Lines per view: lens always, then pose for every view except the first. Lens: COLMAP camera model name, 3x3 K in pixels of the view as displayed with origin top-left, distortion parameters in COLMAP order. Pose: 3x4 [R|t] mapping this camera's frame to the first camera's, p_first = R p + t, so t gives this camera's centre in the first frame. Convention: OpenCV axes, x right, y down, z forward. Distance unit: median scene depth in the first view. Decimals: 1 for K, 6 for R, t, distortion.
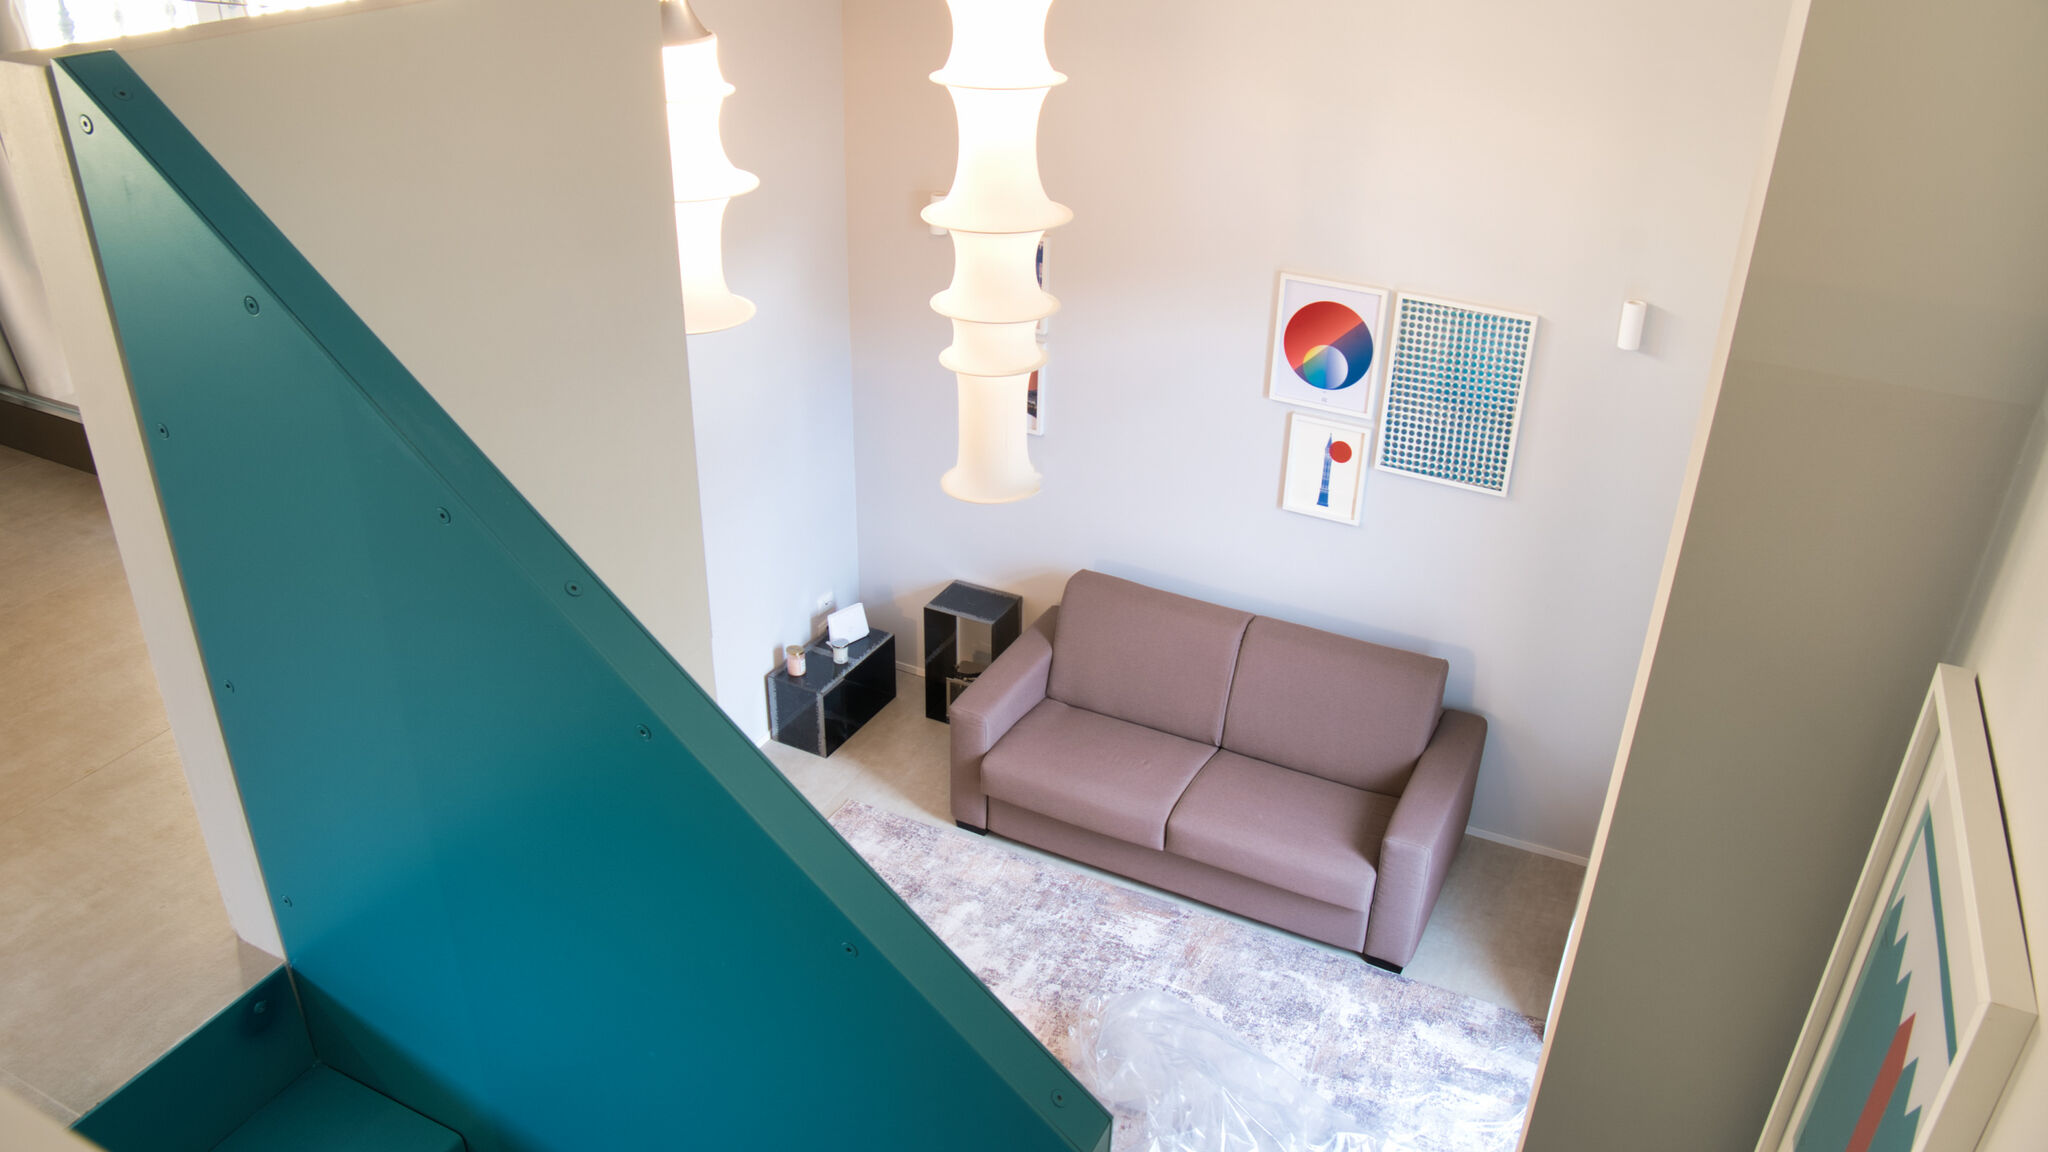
lens RADIAL K [[1567.3, 0, 1024.0], [0, 1567.3, 576.0], [0, 0, 1]] dist [-0.113364, 0.051397]
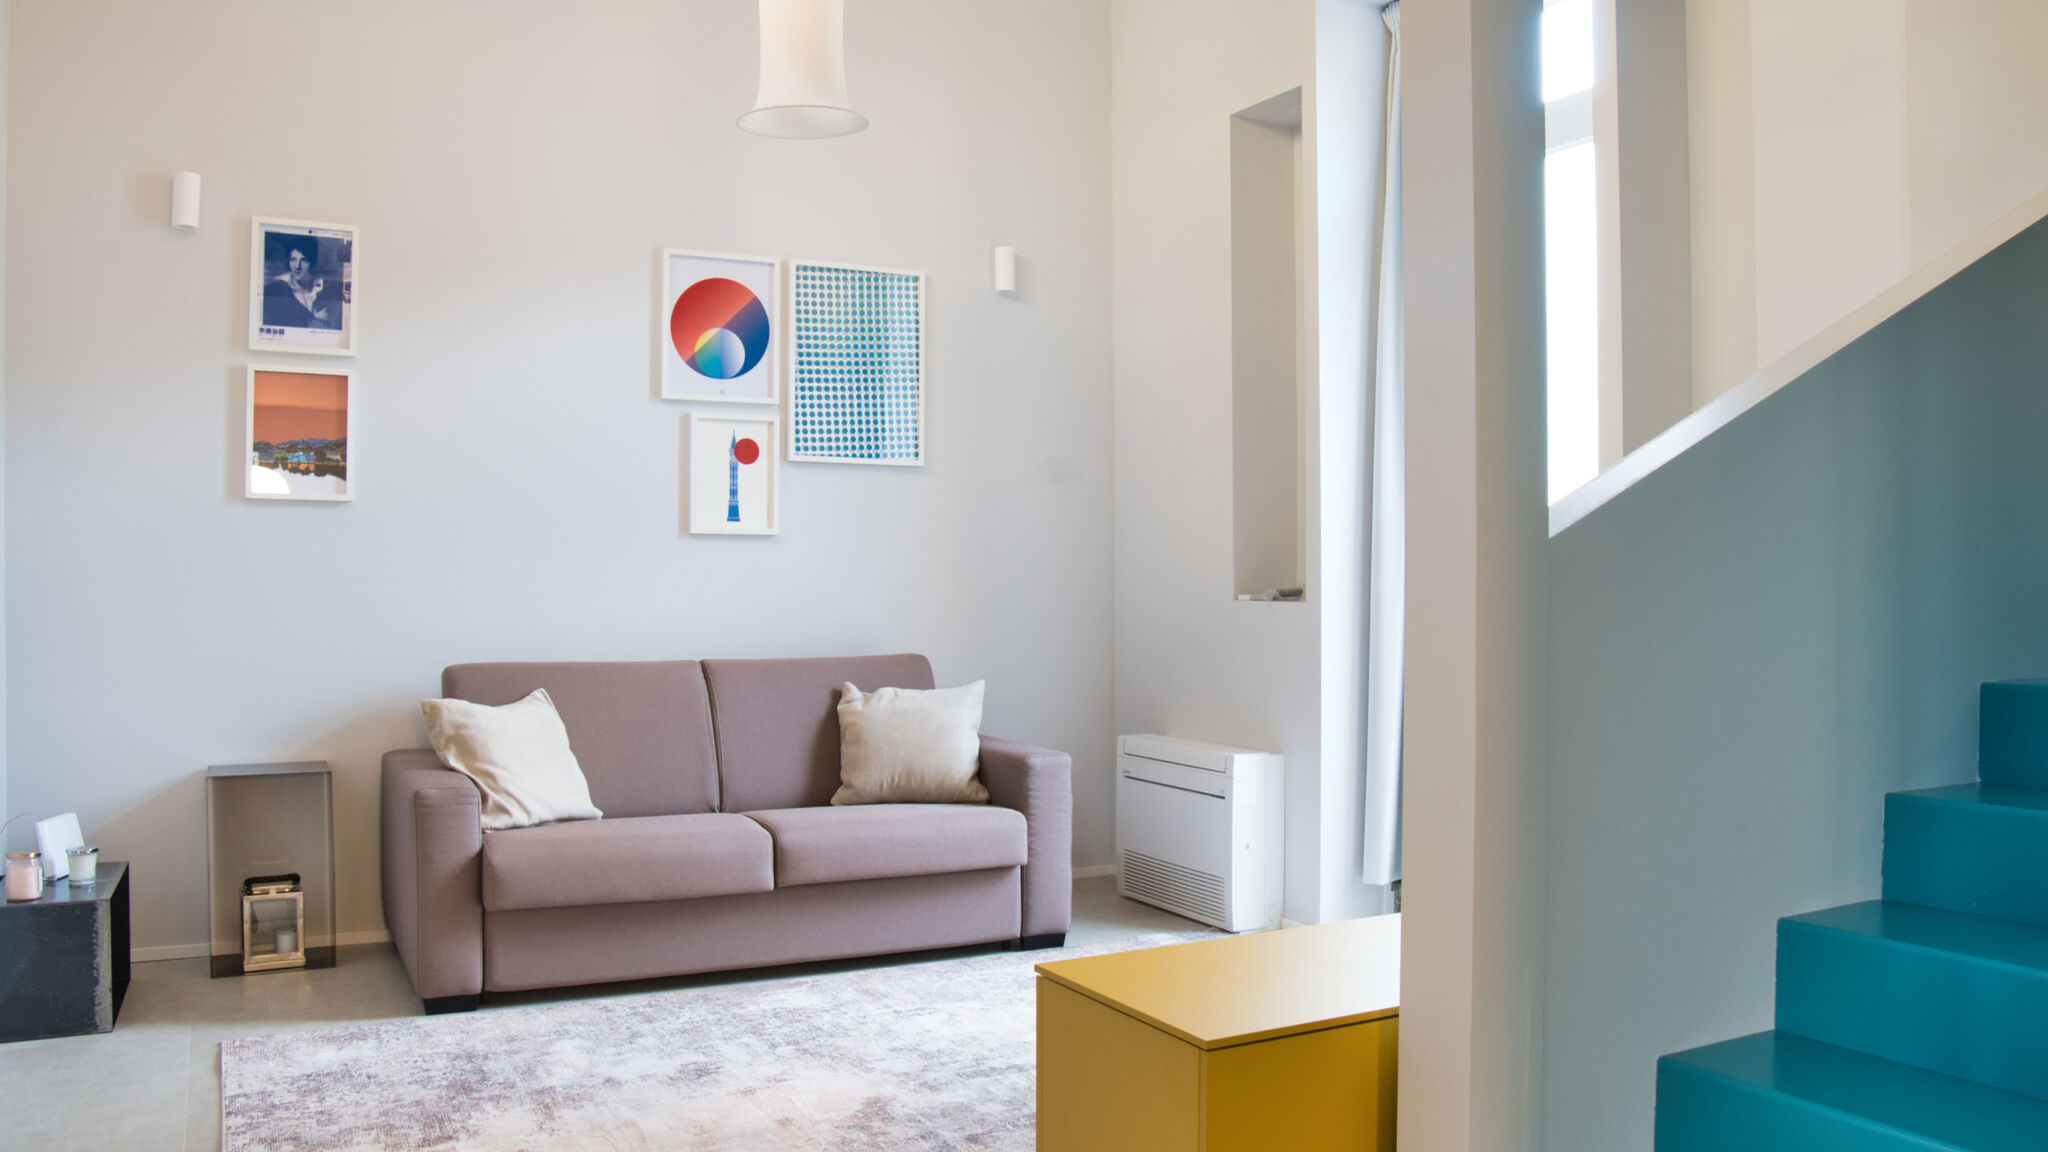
lens RADIAL K [[1605.2, 0, 1032.1], [0, 1605.2, 614.7], [0, 0, 1]] dist [-0.151203, 0.140561]
pose [[0.587116, -0.031972, 0.808871, -0.453038], [0.392697, 0.885020, -0.250056, 0.302993], [-0.707873, 0.464453, 0.532165, 0.460887]]
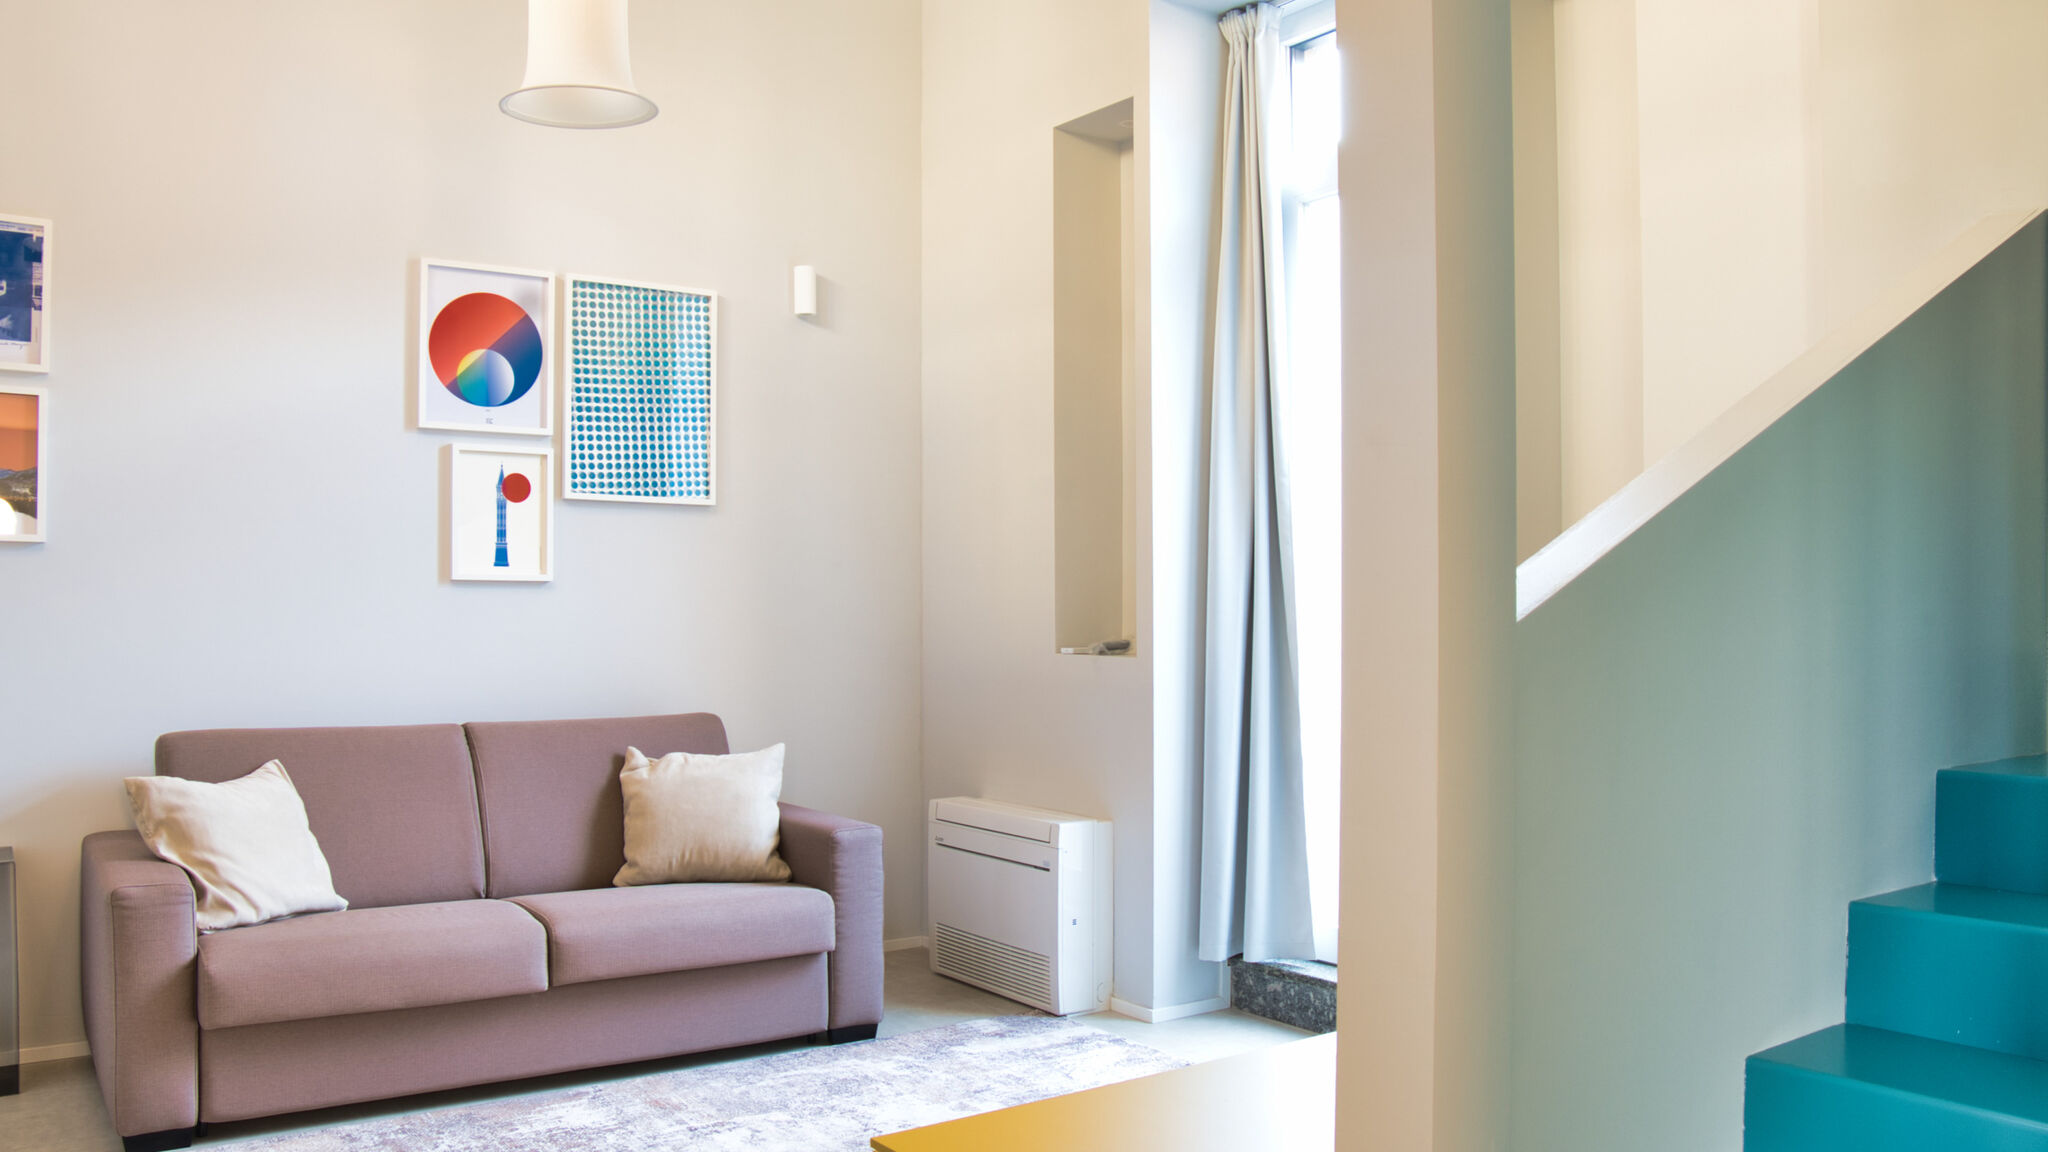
lens RADIAL K [[1603.5, 0, 1032.6], [0, 1603.5, 644.8], [0, 0, 1]] dist [-0.128353, 0.086797]
pose [[0.473725, -0.032528, 0.880072, -0.394997], [0.424418, 0.884047, -0.195781, 0.268193], [-0.771656, 0.466265, 0.432601, 0.503997]]
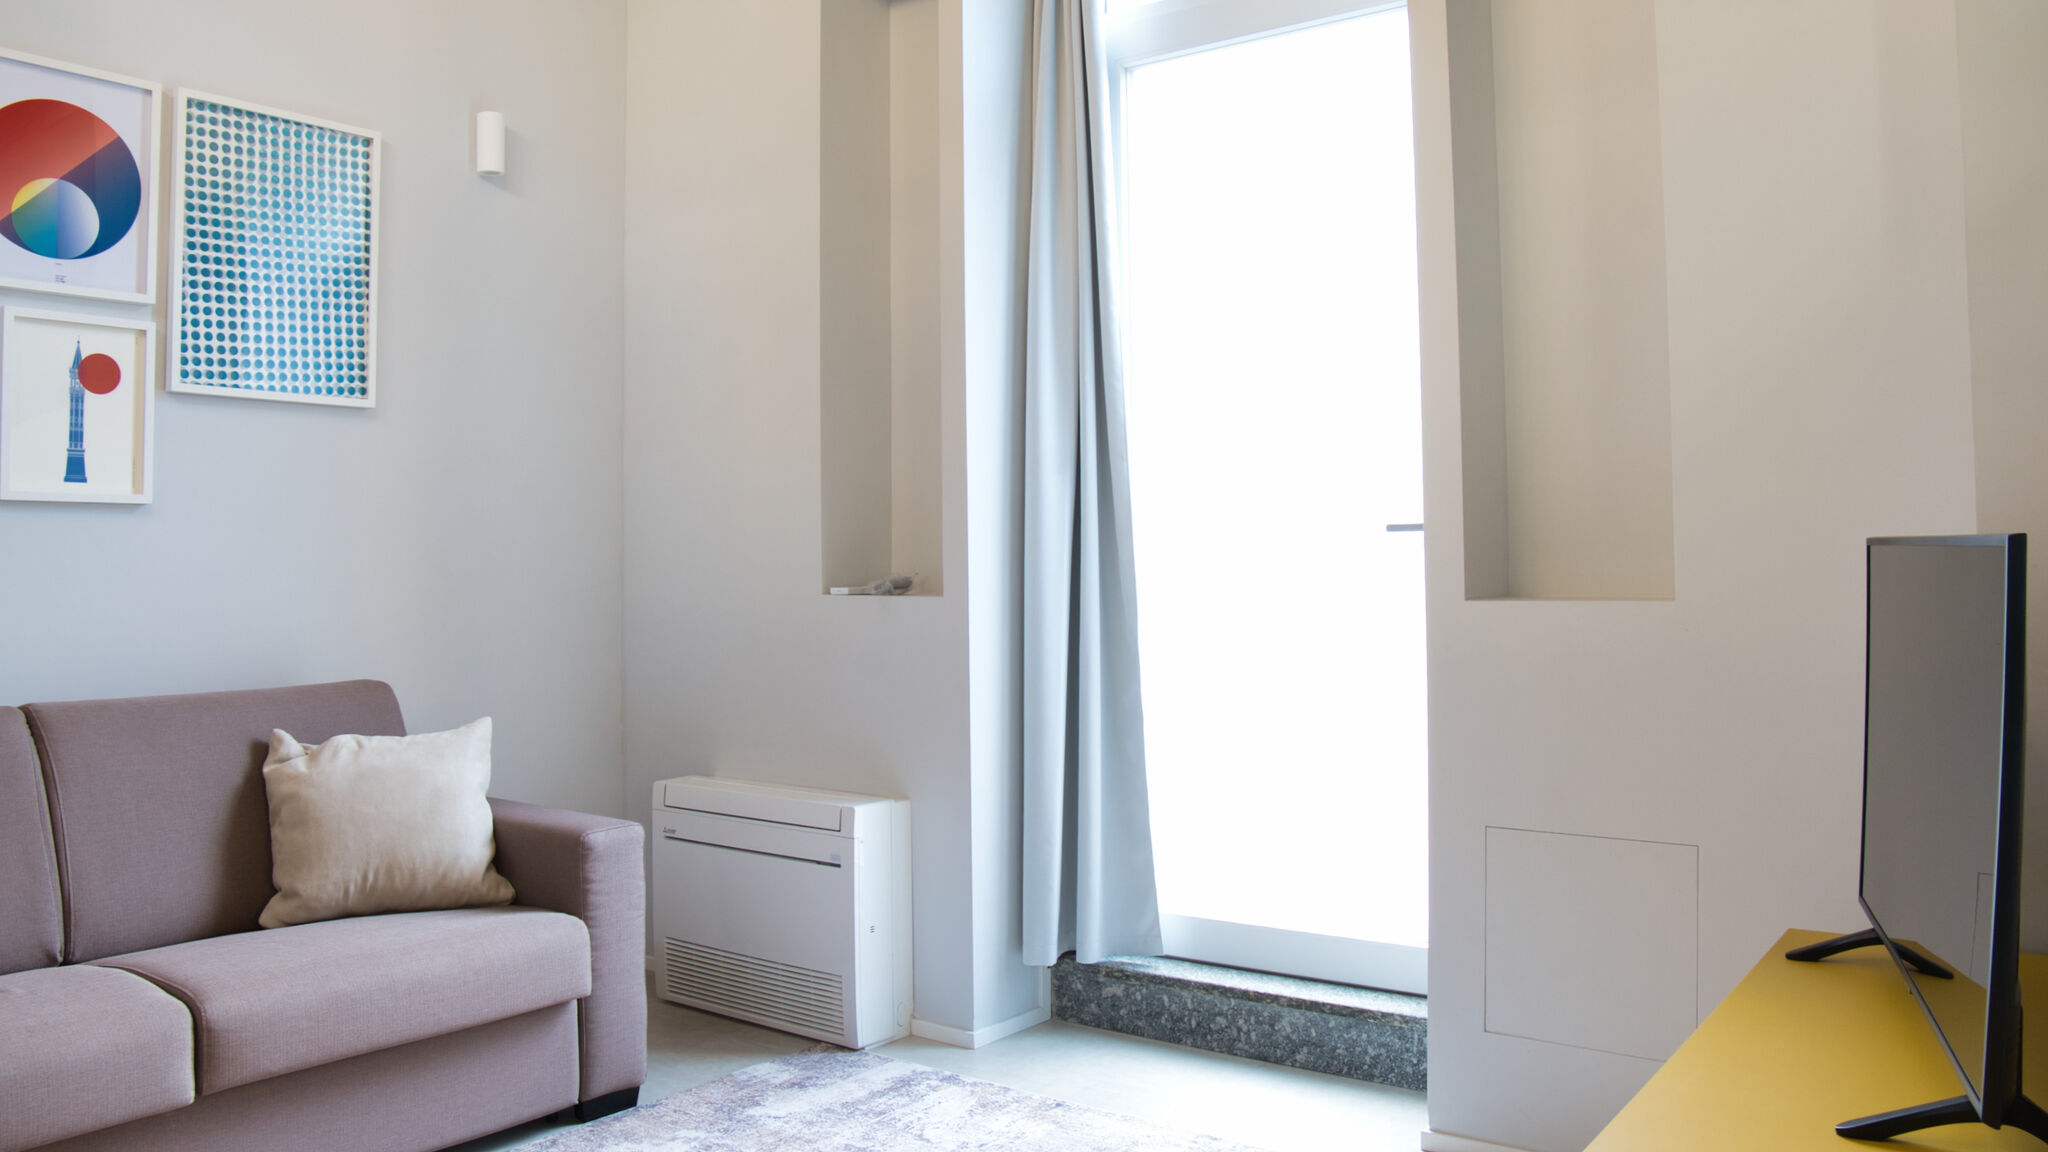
lens RADIAL K [[1586.0, 0, 1024.7], [0, 1586.0, 499.5], [0, 0, 1]] dist [-0.115888, 0.098921]
pose [[0.188350, 0.023052, 0.981831, -0.295444], [0.477234, 0.871608, -0.112015, 0.191757], [-0.858354, 0.489661, 0.153166, 0.667286]]
